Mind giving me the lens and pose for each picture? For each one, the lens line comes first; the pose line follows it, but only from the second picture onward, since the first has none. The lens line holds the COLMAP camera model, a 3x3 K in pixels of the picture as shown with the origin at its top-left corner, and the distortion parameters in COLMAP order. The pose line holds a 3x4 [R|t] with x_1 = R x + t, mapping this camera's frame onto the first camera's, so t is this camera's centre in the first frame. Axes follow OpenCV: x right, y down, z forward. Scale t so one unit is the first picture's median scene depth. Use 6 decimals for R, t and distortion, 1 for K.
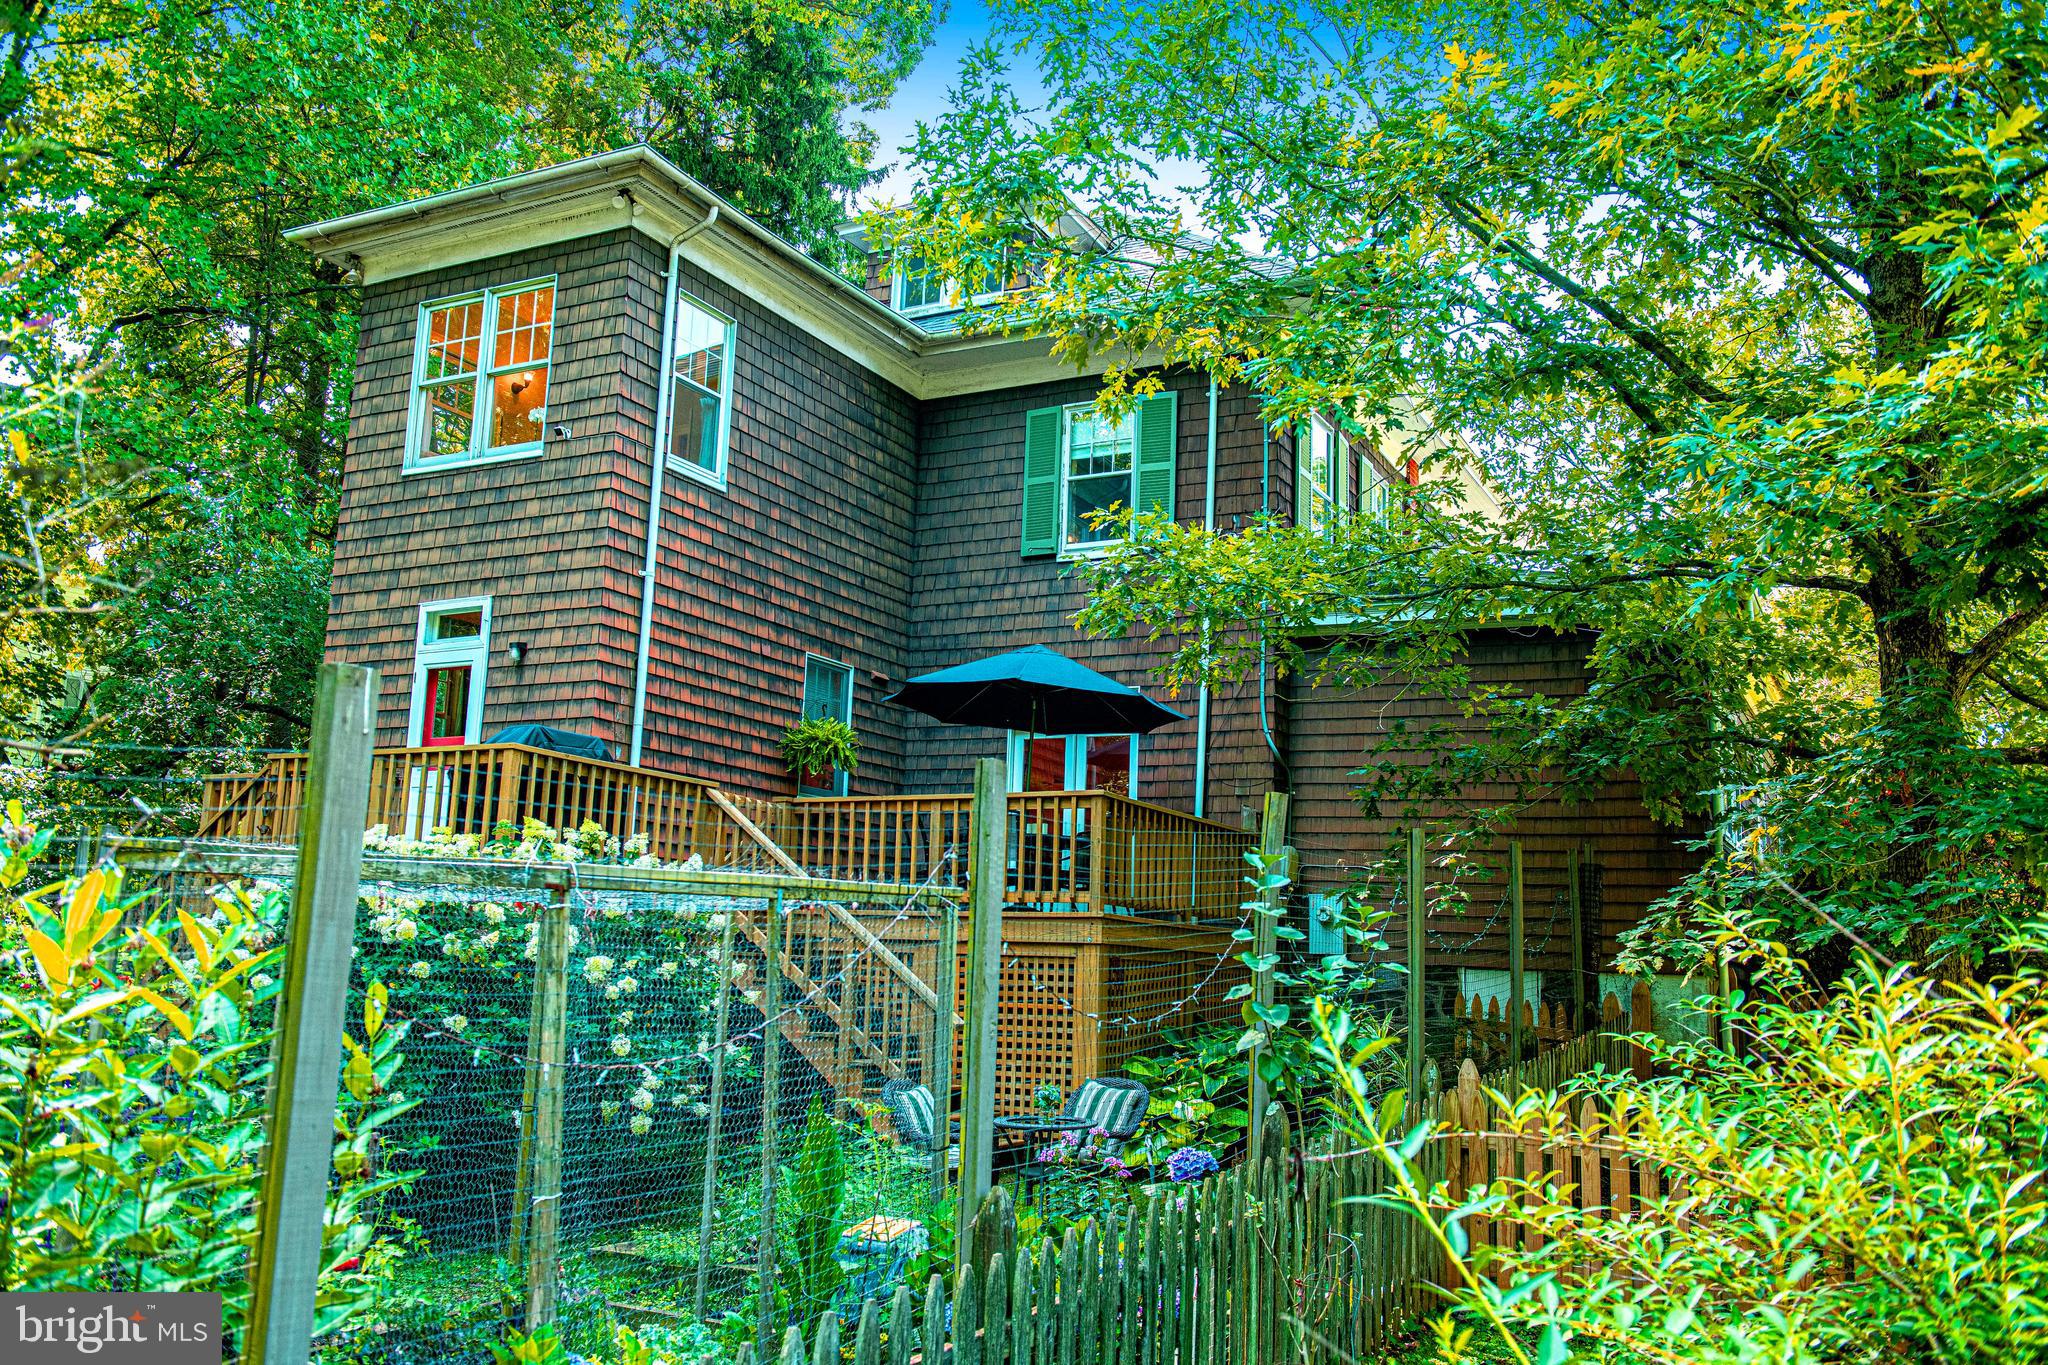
lens RADIAL K [[1692.4, 0, 1024.0], [0, 1692.4, 682.5], [0, 0, 1]] dist [-0.004142, -0.000212]
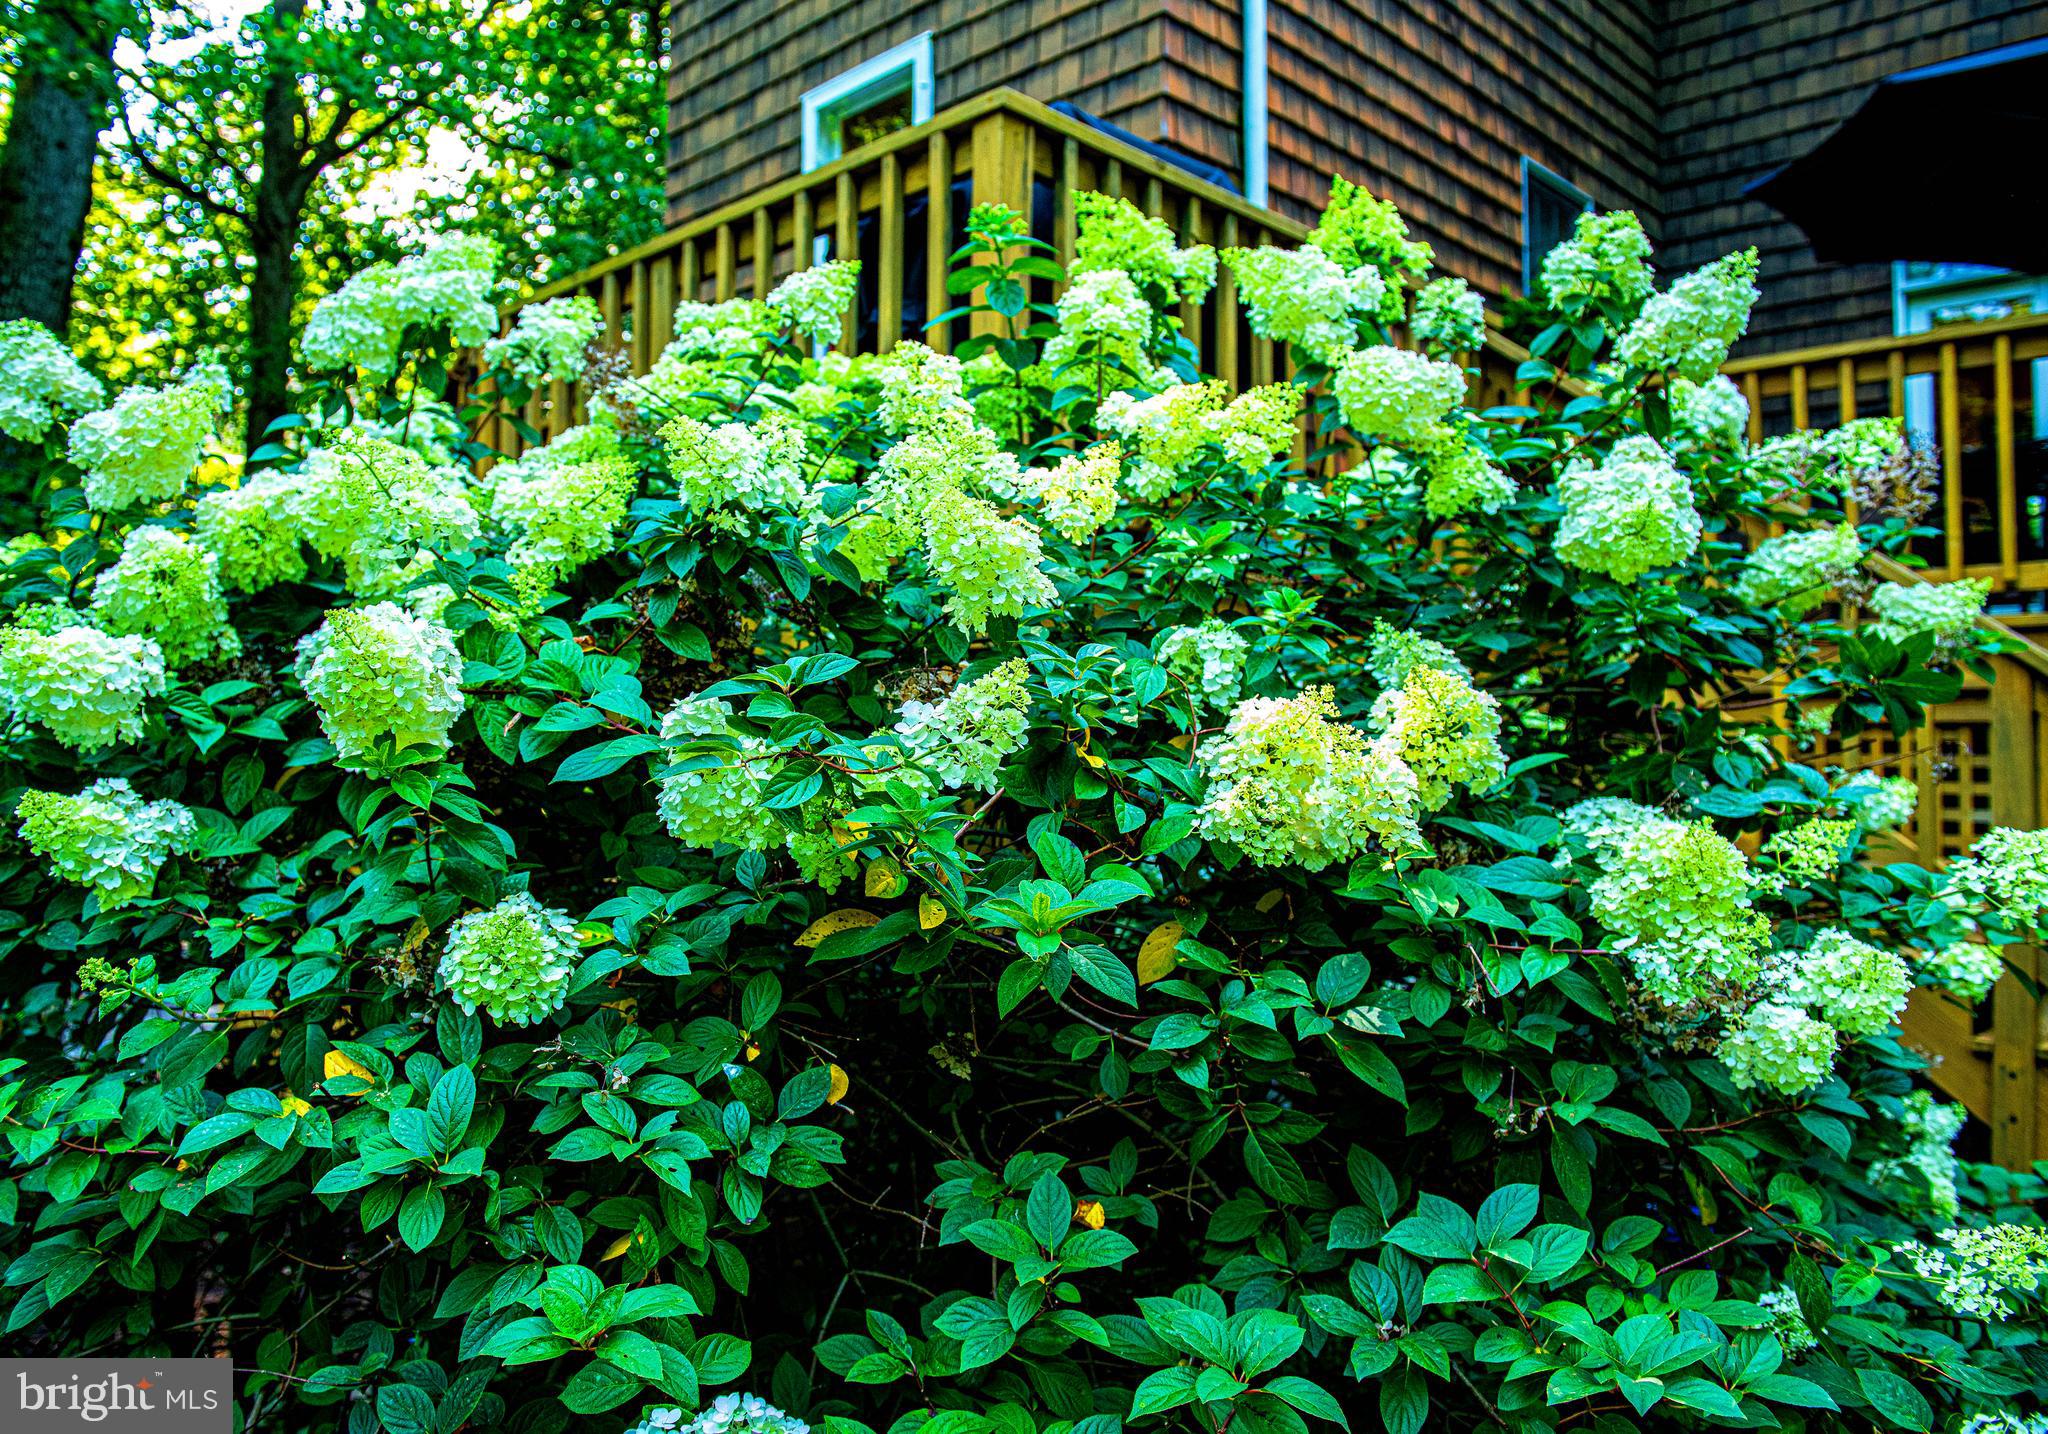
lens RADIAL K [[1473.6, 0, 1024.0], [0, 1473.6, 717.0], [0, 0, 1]] dist [-0.001014, -0.000337]
pose [[0.961011, -0.037144, -0.274005, -0.177012], [0.077782, 0.987237, 0.138971, 0.085763], [0.265345, -0.154865, 0.951635, 0.564702]]
